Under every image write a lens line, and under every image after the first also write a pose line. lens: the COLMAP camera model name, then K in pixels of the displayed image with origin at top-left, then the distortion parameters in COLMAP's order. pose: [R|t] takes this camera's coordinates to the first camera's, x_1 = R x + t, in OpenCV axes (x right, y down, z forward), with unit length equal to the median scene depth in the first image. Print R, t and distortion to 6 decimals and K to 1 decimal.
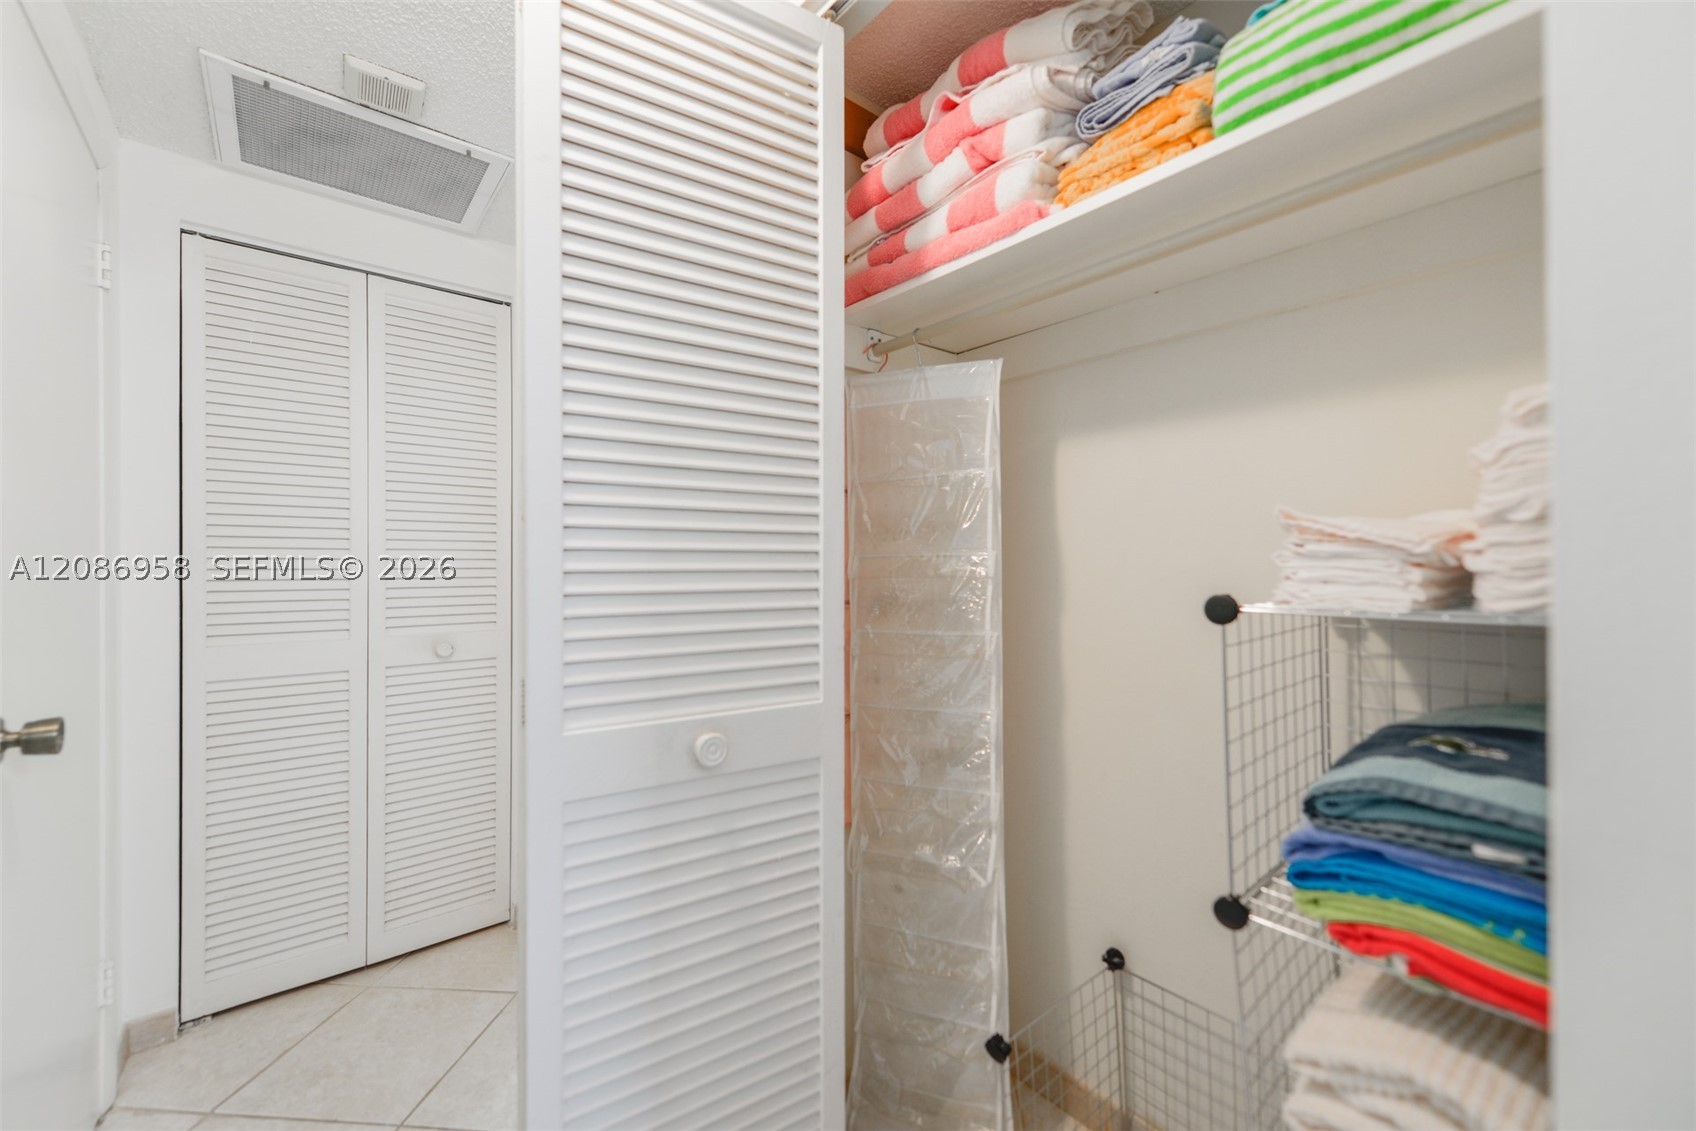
lens RADIAL K [[674.2, 0, 848.0], [0, 674.2, 565.5], [0, 0, 1]] dist [0.002574, 0.000360]
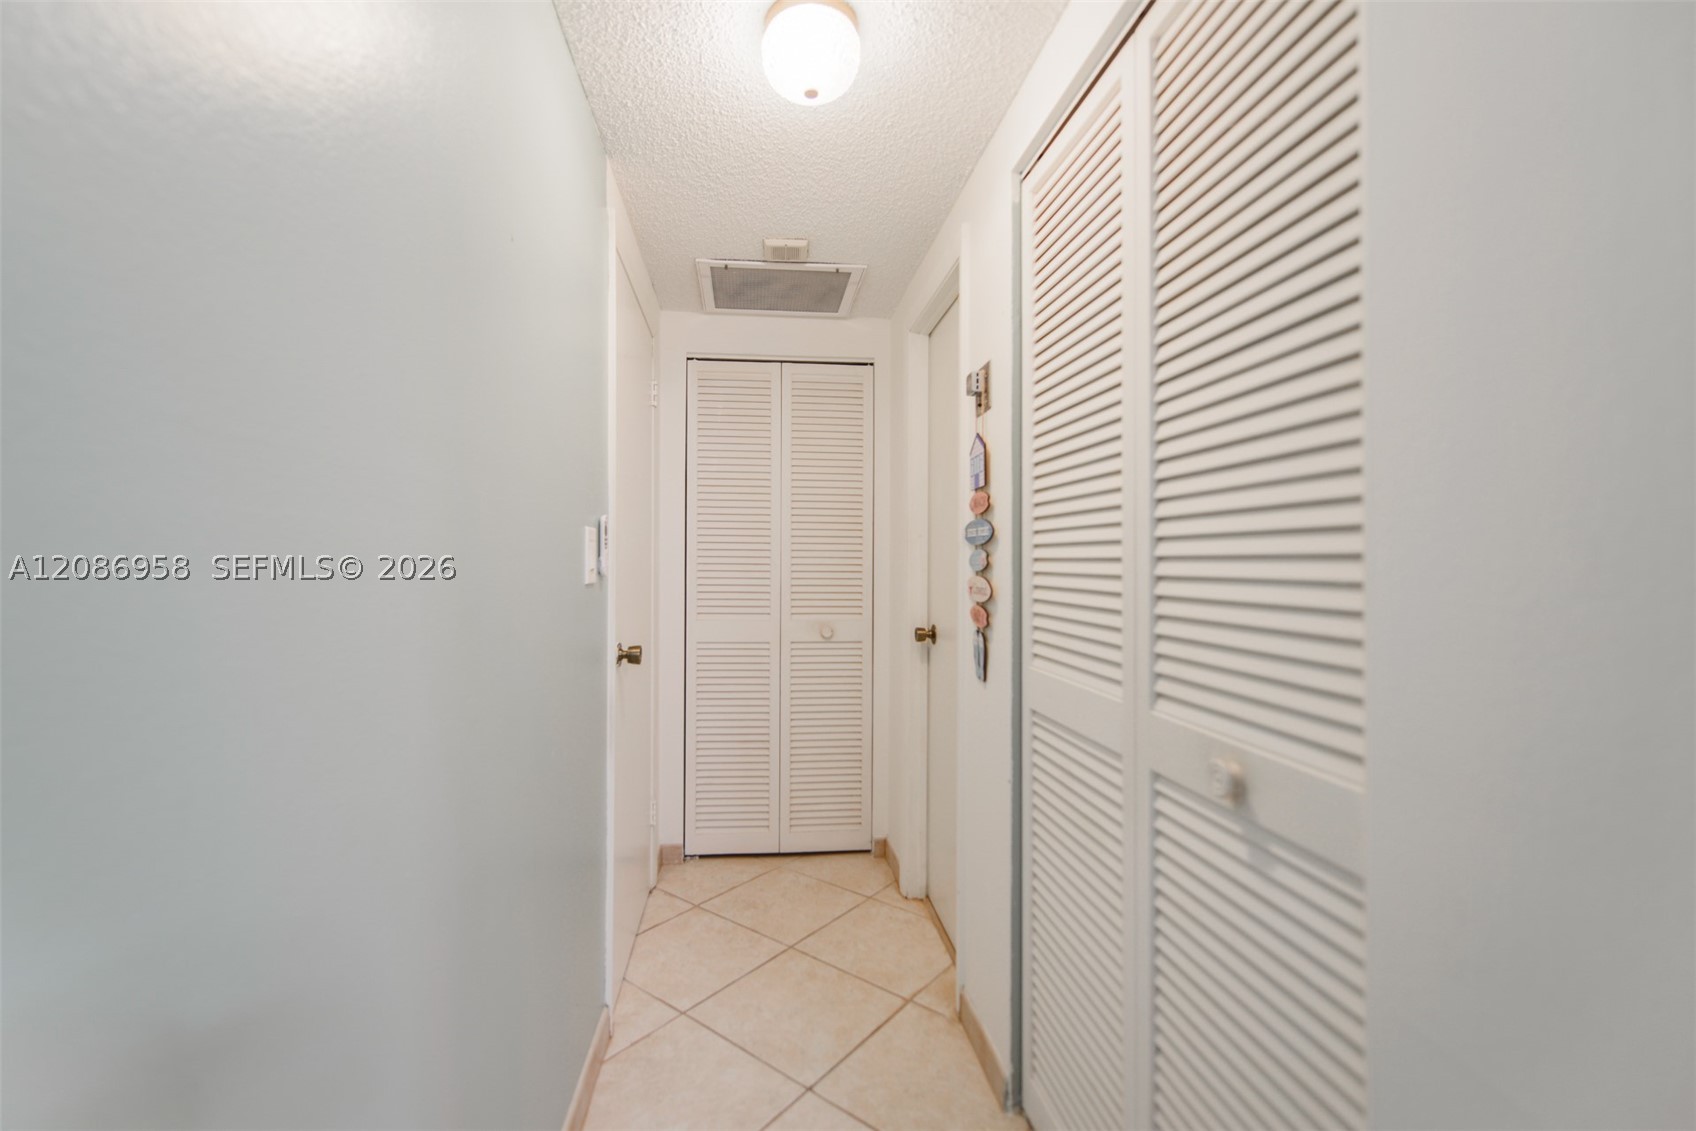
lens RADIAL K [[686.3, 0, 806.8], [0, 686.3, 571.6], [0, 0, 1]] dist [0.000057, 0.000065]
pose [[0.824707, 0.002417, -0.565555, 0.174993], [-0.004427, 0.999988, -0.002181, 0.009697], [0.565543, 0.004303, 0.824708, -0.183303]]
